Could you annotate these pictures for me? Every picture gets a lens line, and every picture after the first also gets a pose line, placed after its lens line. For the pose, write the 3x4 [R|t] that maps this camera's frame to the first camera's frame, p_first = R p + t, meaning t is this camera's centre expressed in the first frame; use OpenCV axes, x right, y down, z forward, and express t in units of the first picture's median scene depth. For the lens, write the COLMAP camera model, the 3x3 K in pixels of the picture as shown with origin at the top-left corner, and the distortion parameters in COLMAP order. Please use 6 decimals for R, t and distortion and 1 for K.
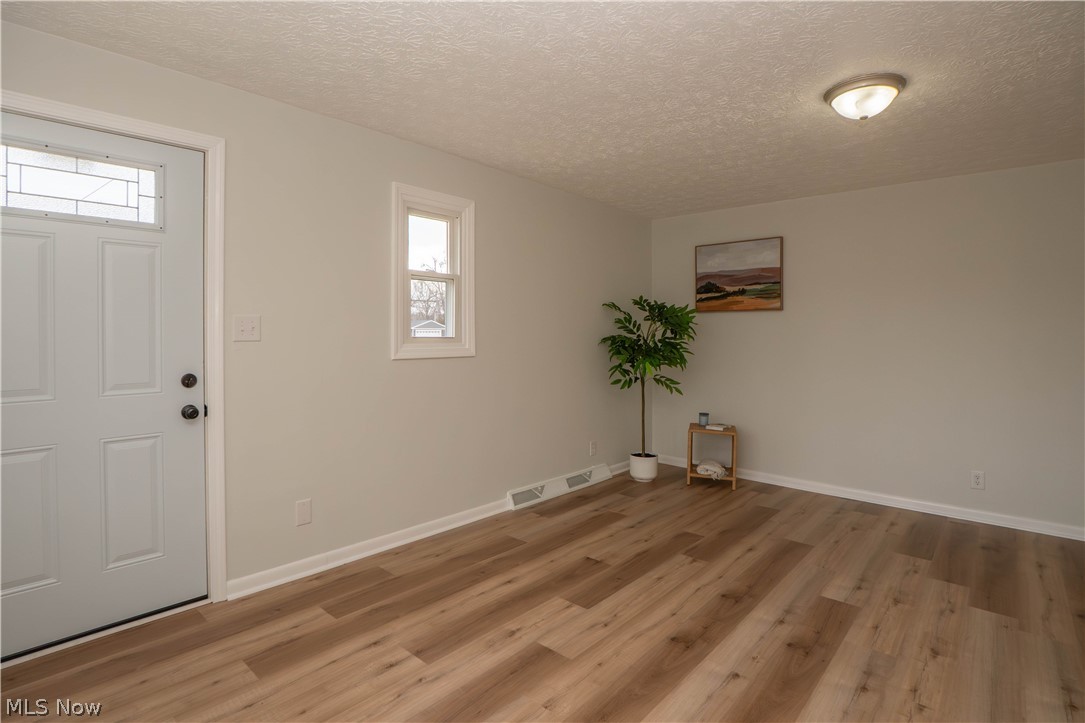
lens RADIAL K [[556.9, 0, 515.1], [0, 556.9, 320.1], [0, 0, 1]] dist [-0.032192, 0.006662]
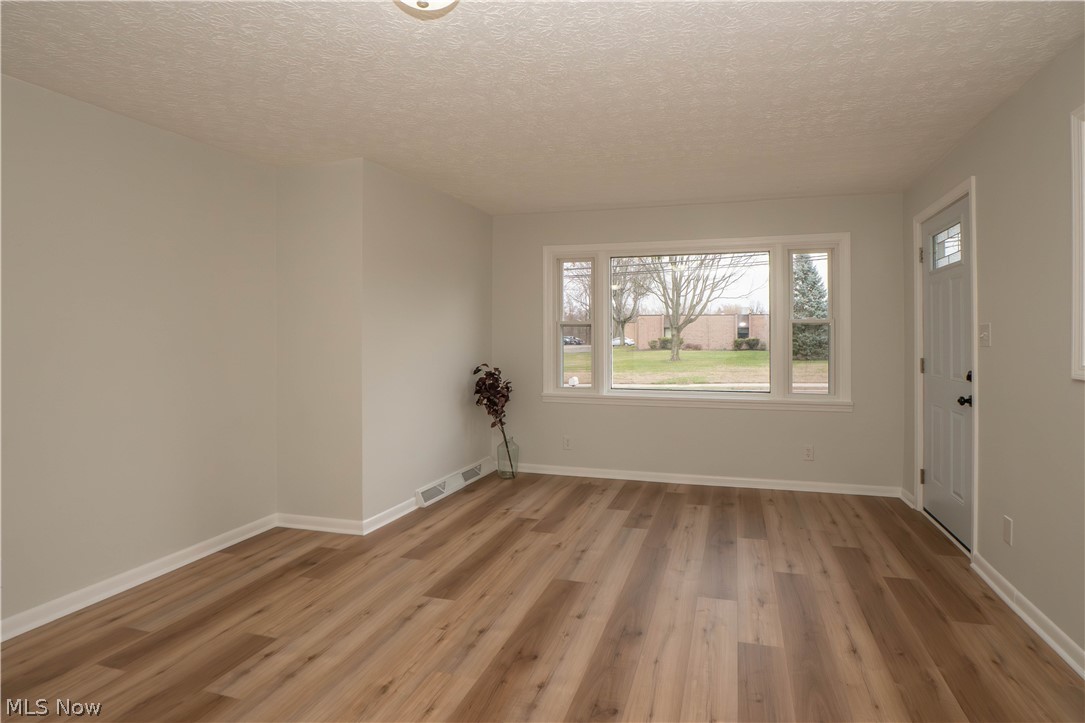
lens RADIAL K [[556.9, 0, 558.7], [0, 556.9, 337.0], [0, 0, 1]] dist [-0.032192, 0.006662]
pose [[-0.904528, -0.006937, -0.426357, 0.776395], [0.001270, 0.999819, -0.018963, 0.039909], [0.426412, -0.017694, -0.904356, 1.678372]]
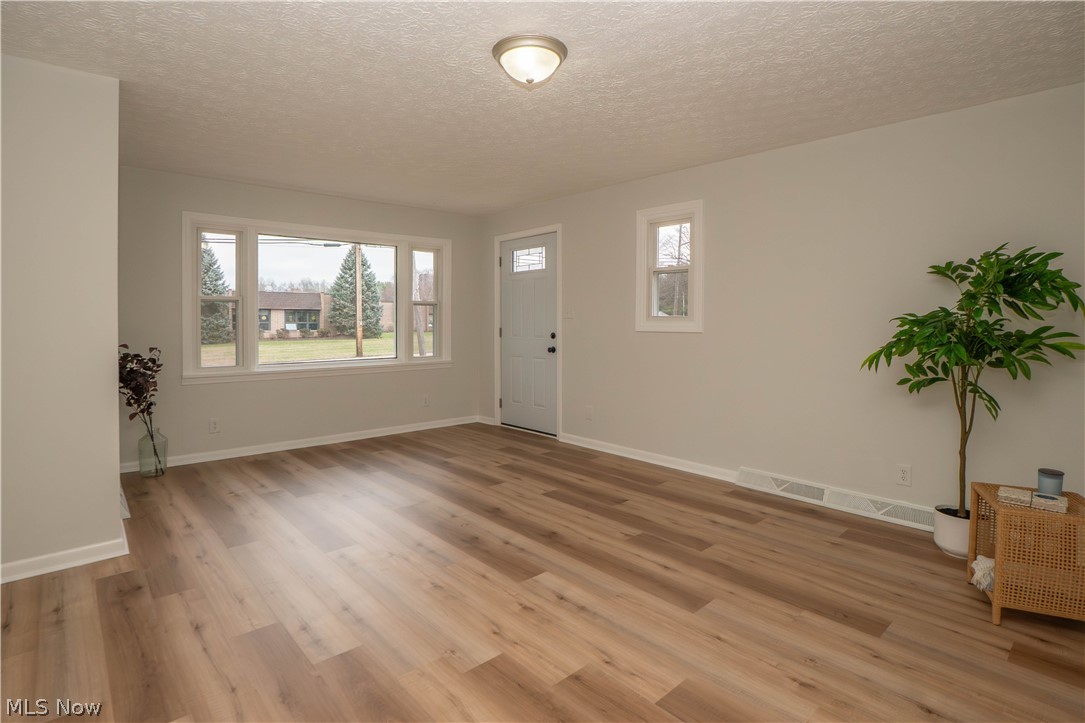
lens RADIAL K [[556.9, 0, 529.6], [0, 556.9, 322.9], [0, 0, 1]] dist [-0.032192, 0.006662]
pose [[-0.121227, -0.004558, -0.992614, 1.615912], [0.016505, 0.999842, -0.006607, 0.067407], [0.992488, -0.017184, -0.121132, 1.146635]]
